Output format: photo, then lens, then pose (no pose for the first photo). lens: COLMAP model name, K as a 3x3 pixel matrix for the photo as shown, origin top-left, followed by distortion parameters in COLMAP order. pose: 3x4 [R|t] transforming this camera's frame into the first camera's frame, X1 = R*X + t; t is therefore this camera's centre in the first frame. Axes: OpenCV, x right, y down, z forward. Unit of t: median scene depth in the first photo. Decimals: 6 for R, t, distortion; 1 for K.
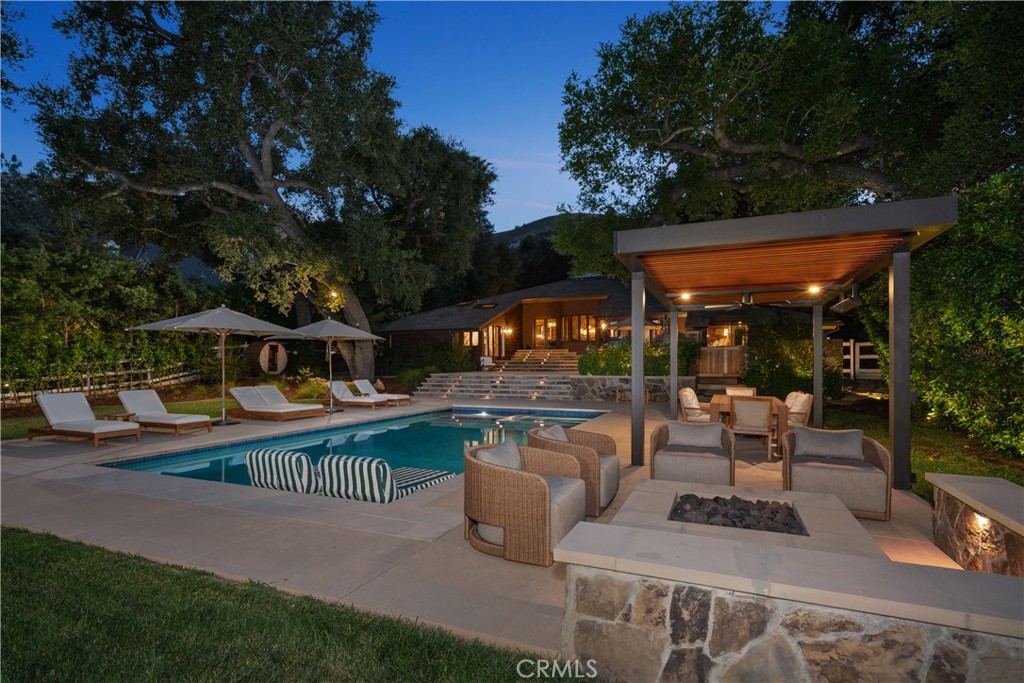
lens RADIAL K [[499.7, 0, 512.2], [0, 499.7, 350.1], [0, 0, 1]] dist [0.002118, 0.000117]
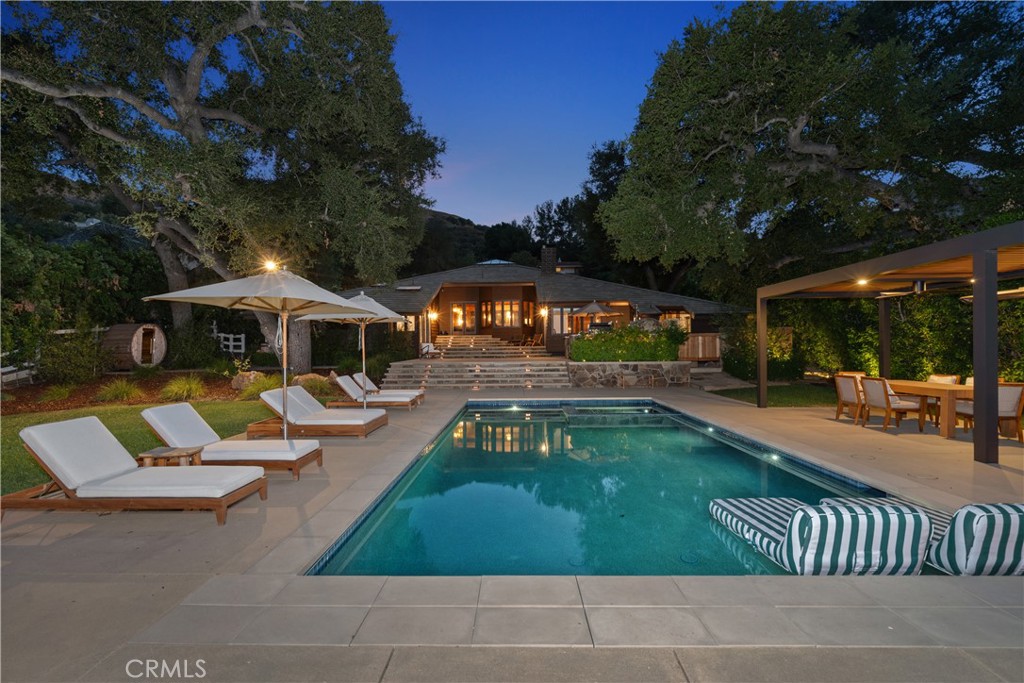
lens RADIAL K [[469.3, 0, 511.9], [0, 469.3, 341.6], [0, 0, 1]] dist [-0.002107, -0.000127]
pose [[0.930078, -0.002706, 0.367351, -0.295742], [-0.001664, 0.999932, 0.011579, 0.000232], [-0.367357, -0.011380, 0.930010, 0.182005]]
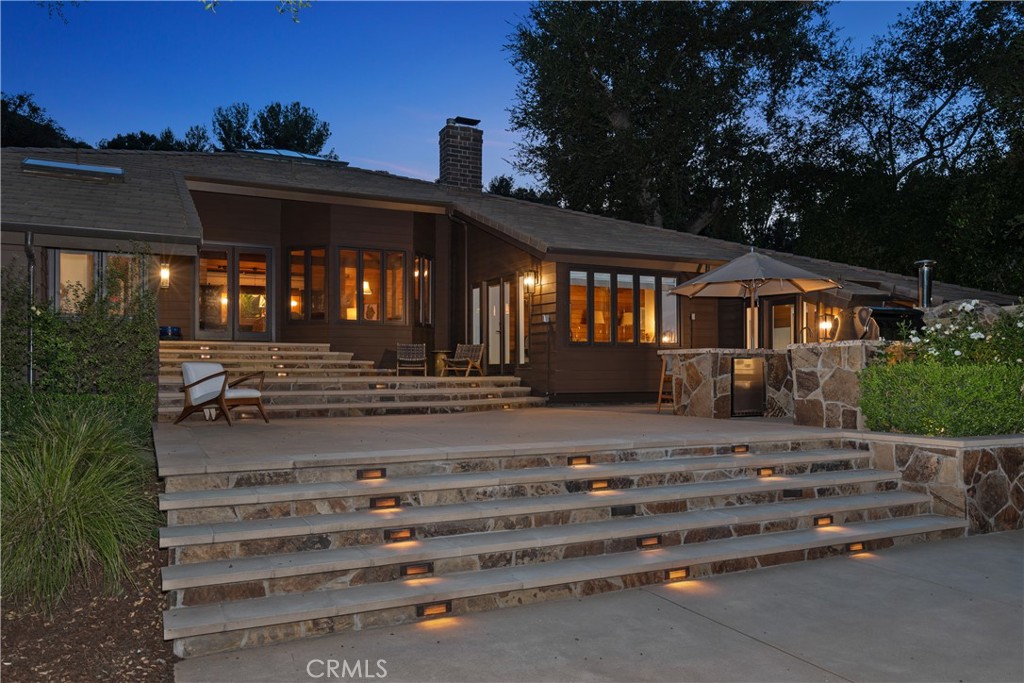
lens RADIAL K [[762.4, 0, 512.1], [0, 762.4, 346.3], [0, 0, 1]] dist [0.011705, 0.002268]
pose [[0.659943, 0.024050, 0.750931, -0.339454], [-0.015413, 0.999711, -0.018472, 0.006519], [-0.751158, 0.000617, 0.660122, 0.838657]]
